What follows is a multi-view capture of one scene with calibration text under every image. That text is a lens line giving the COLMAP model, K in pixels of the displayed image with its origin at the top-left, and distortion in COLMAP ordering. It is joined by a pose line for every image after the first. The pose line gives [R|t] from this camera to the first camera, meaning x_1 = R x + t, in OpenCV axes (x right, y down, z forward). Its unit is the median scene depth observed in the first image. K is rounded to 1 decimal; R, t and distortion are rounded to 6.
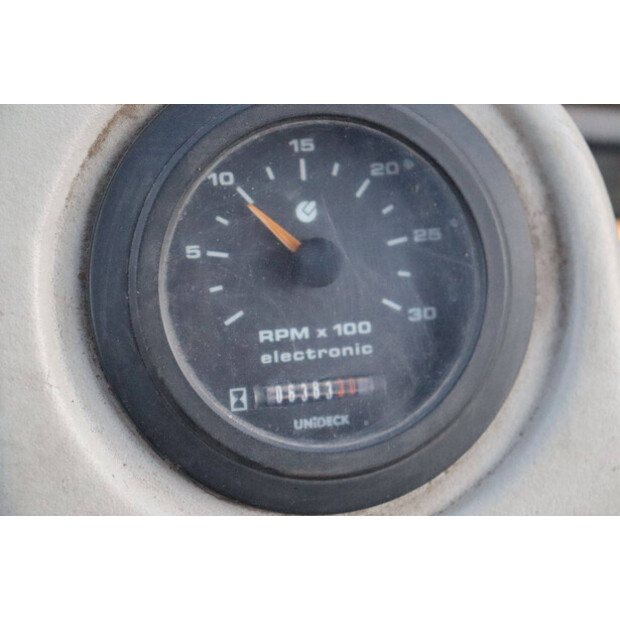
lens RADIAL K [[1497.6, 0, 310.5], [0, 1497.6, 308.9], [0, 0, 1]] dist [0.205337, 0.000000]
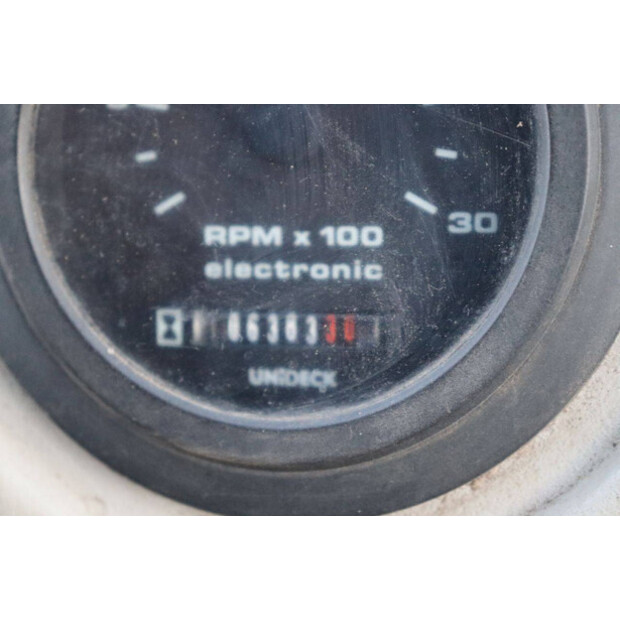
lens RADIAL K [[1497.6, 0, 309.4], [0, 1497.6, 311.6], [0, 0, 1]] dist [0.205337, 0.000000]
pose [[0.866974, 0.111697, -0.485675, 0.322419], [-0.080340, 0.993137, 0.084991, -0.007387], [0.491835, -0.034666, 0.869998, 0.453074]]
